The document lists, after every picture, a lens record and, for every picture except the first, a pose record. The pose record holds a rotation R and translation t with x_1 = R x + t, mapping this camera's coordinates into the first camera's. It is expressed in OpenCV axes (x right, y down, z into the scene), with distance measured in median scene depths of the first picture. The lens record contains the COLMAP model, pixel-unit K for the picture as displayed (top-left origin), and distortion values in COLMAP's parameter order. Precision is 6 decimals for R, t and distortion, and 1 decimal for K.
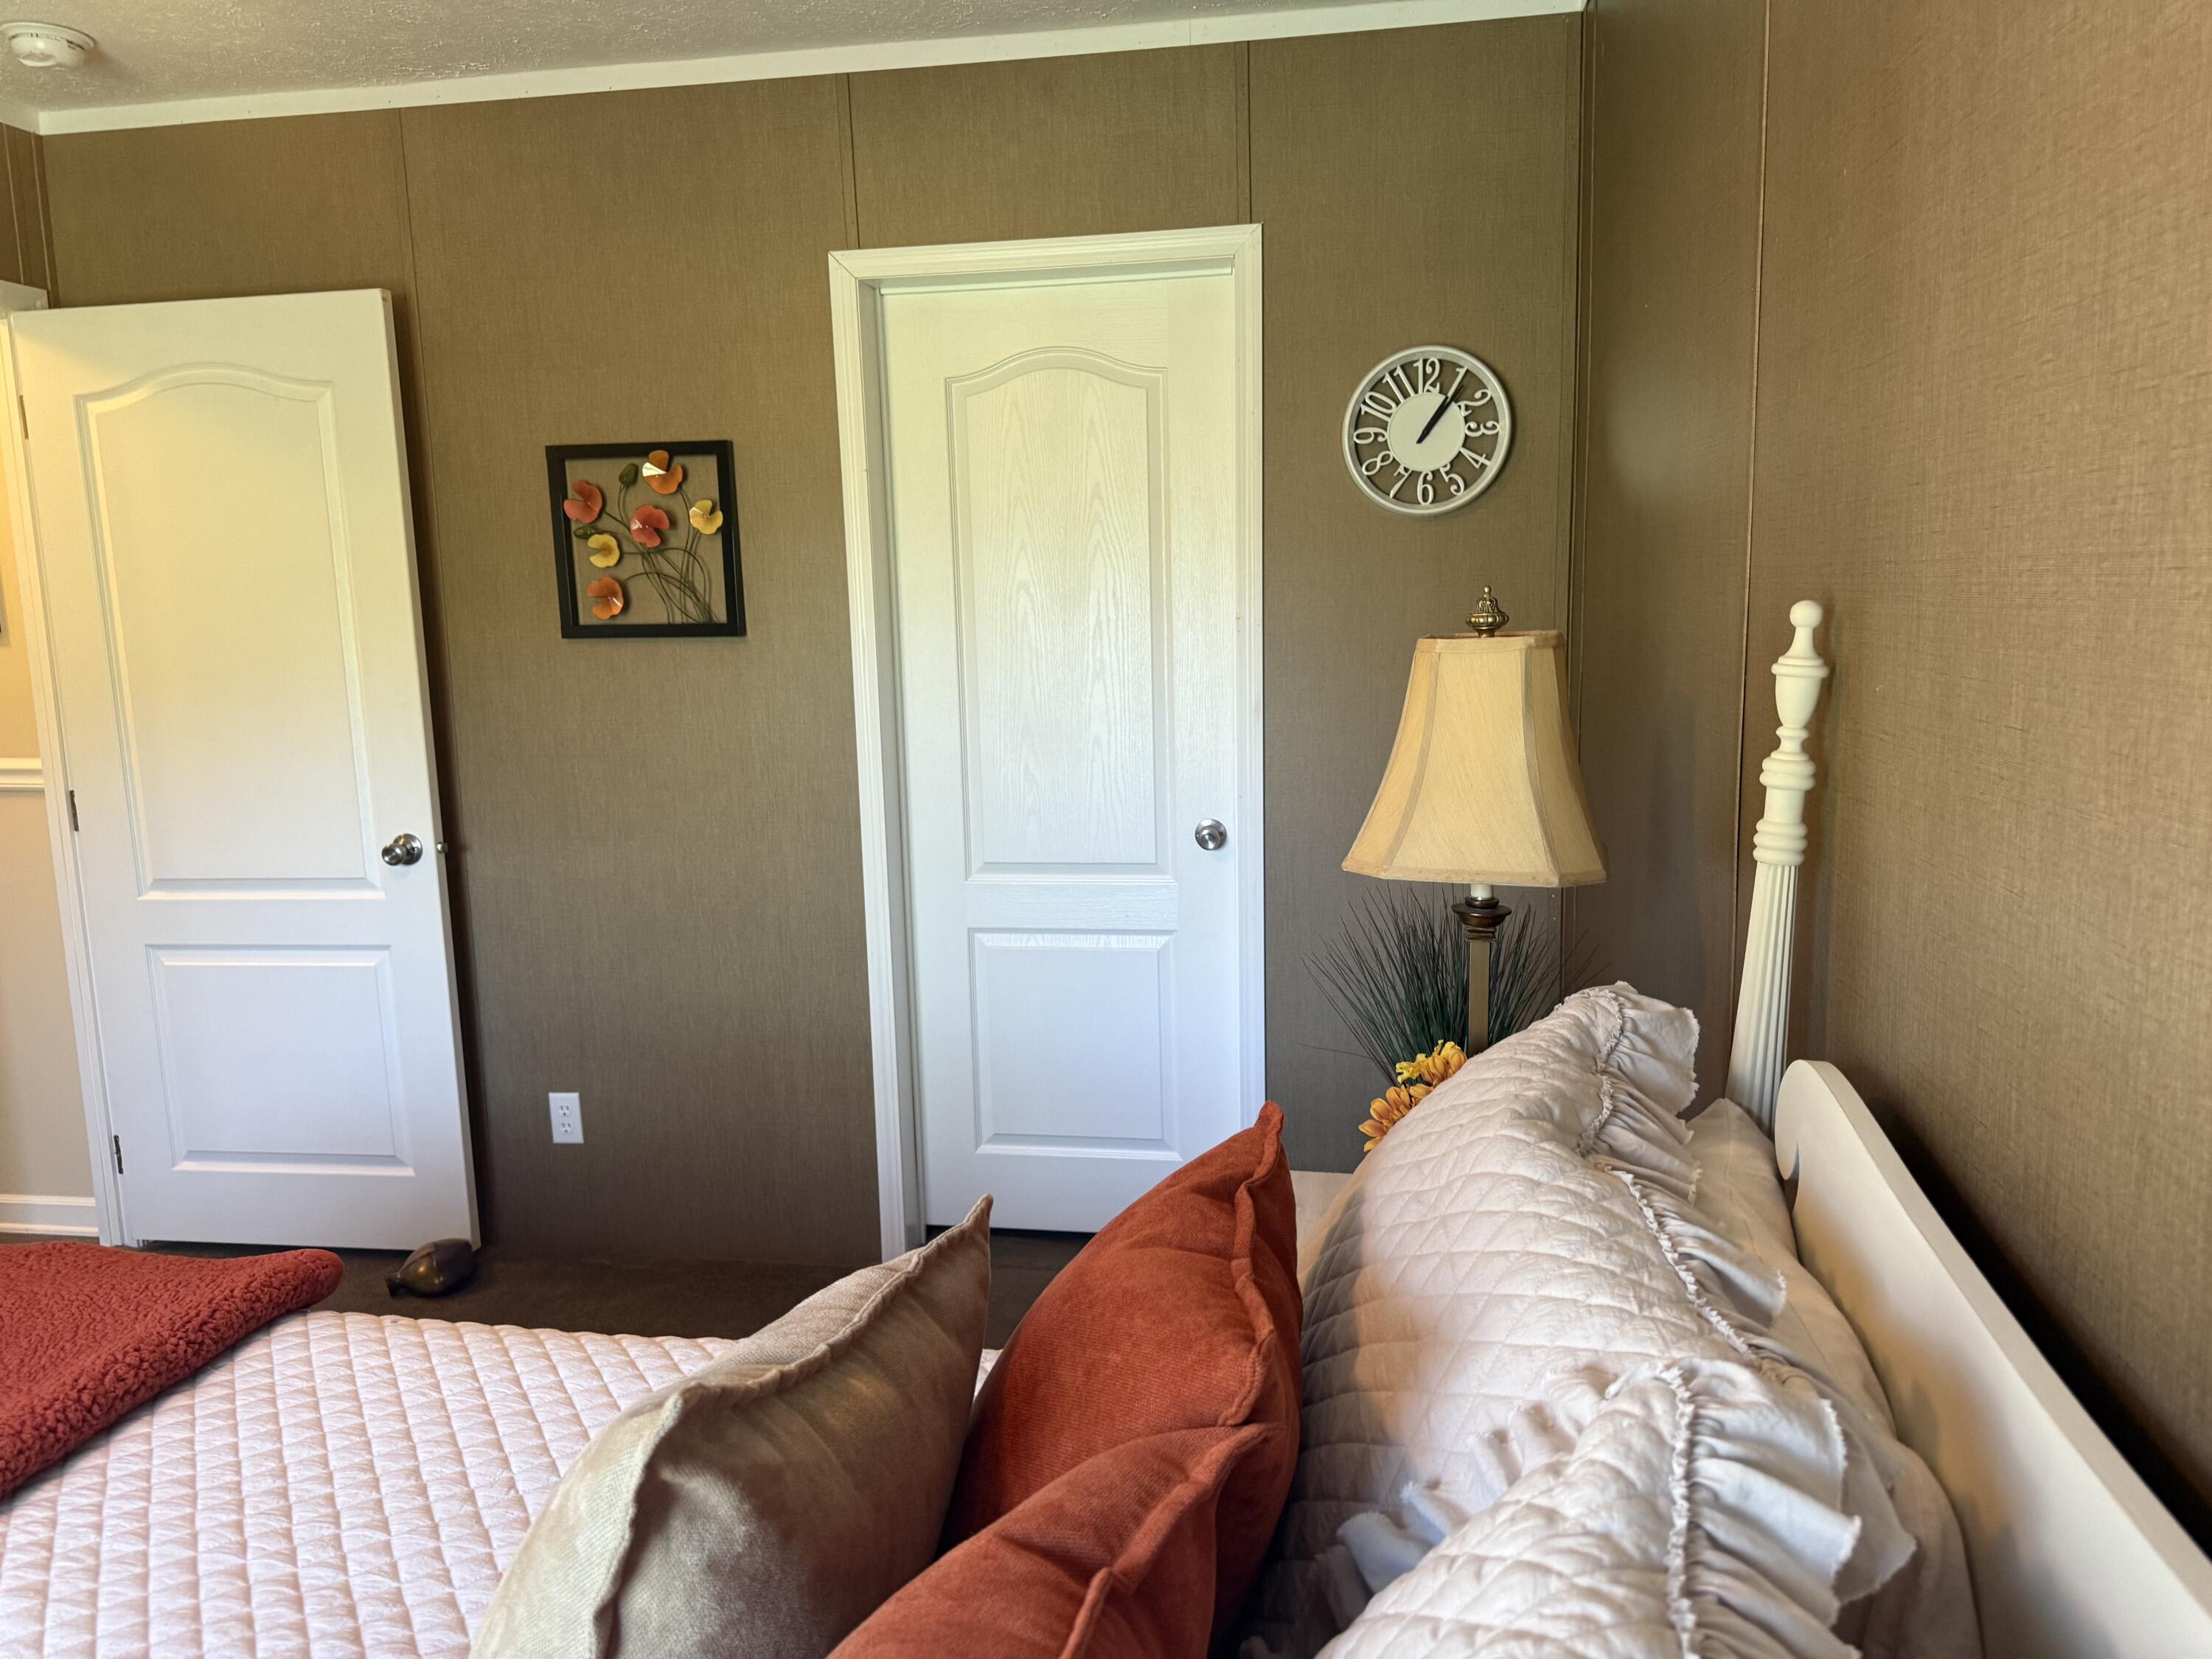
lens RADIAL K [[1514.0, 0, 1106.0], [0, 1514.0, 829.5], [0, 0, 1]] dist [0.003837, -0.002354]
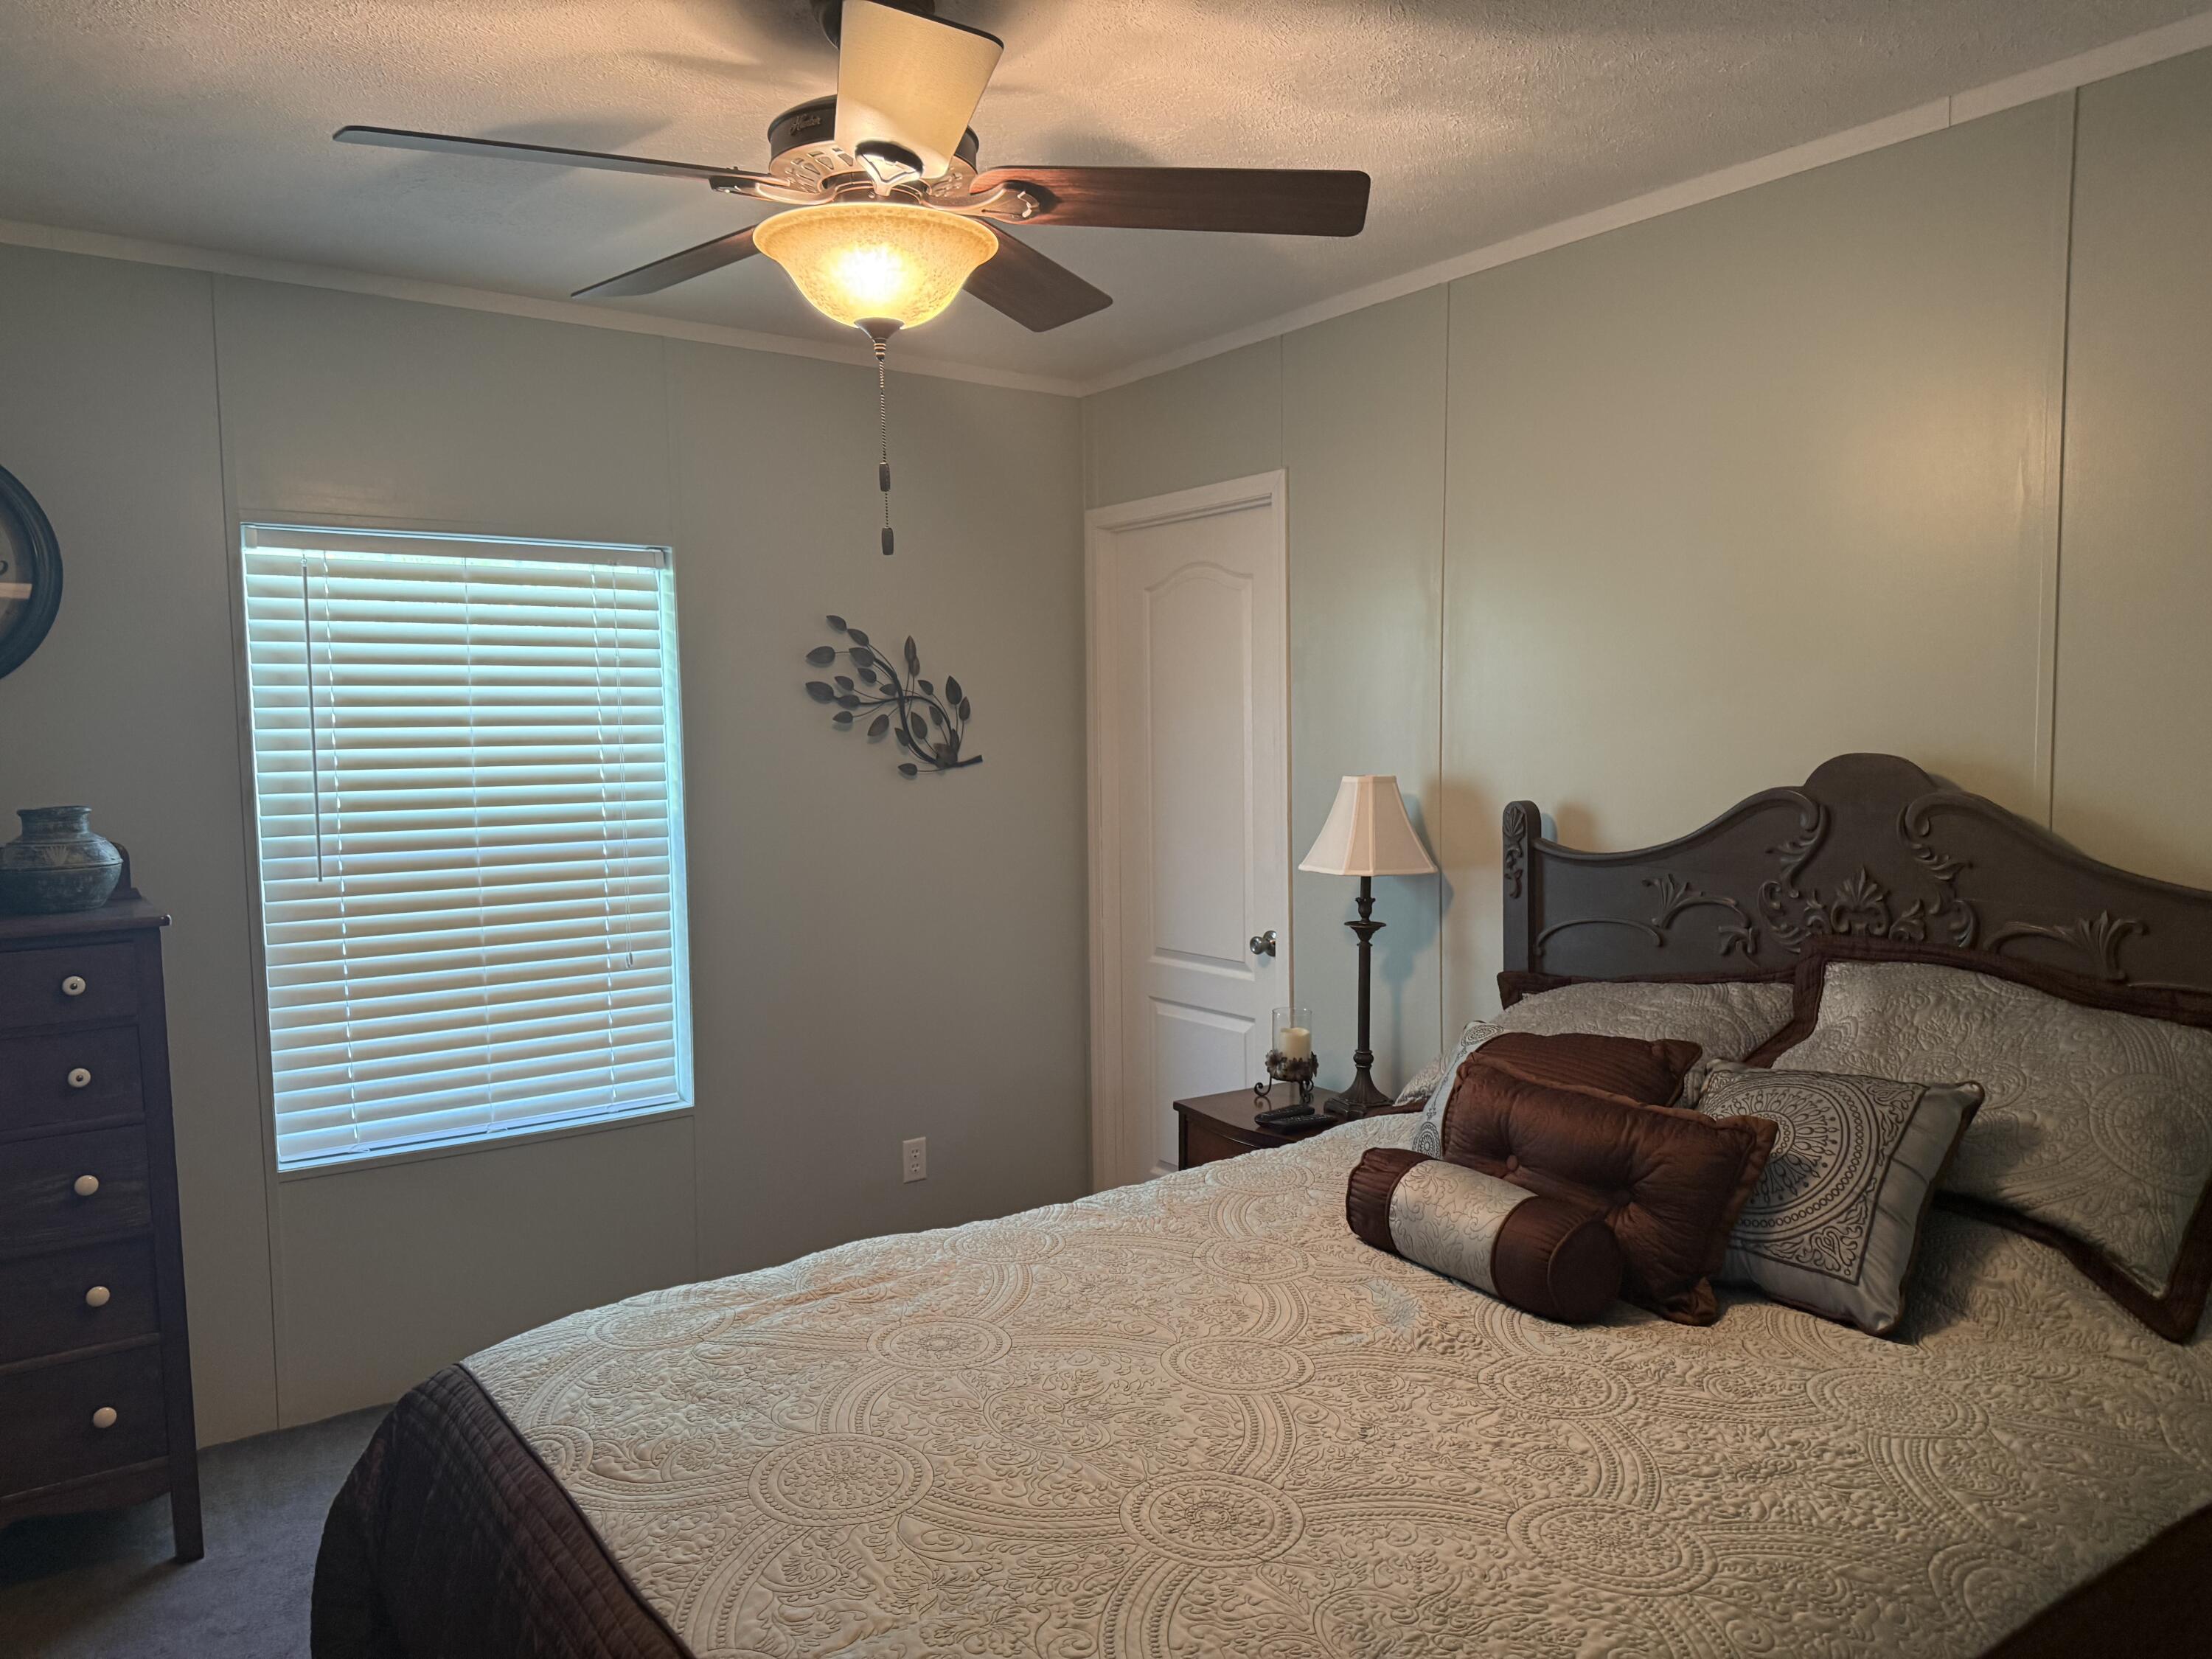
lens RADIAL K [[1514.0, 0, 1106.0], [0, 1514.0, 829.5], [0, 0, 1]] dist [0.003837, -0.002354]
pose [[0.705022, 0.062696, -0.706409, 0.317942], [-0.132134, 0.990255, -0.043987, -0.006632], [0.696768, 0.124352, 0.706436, 0.019118]]
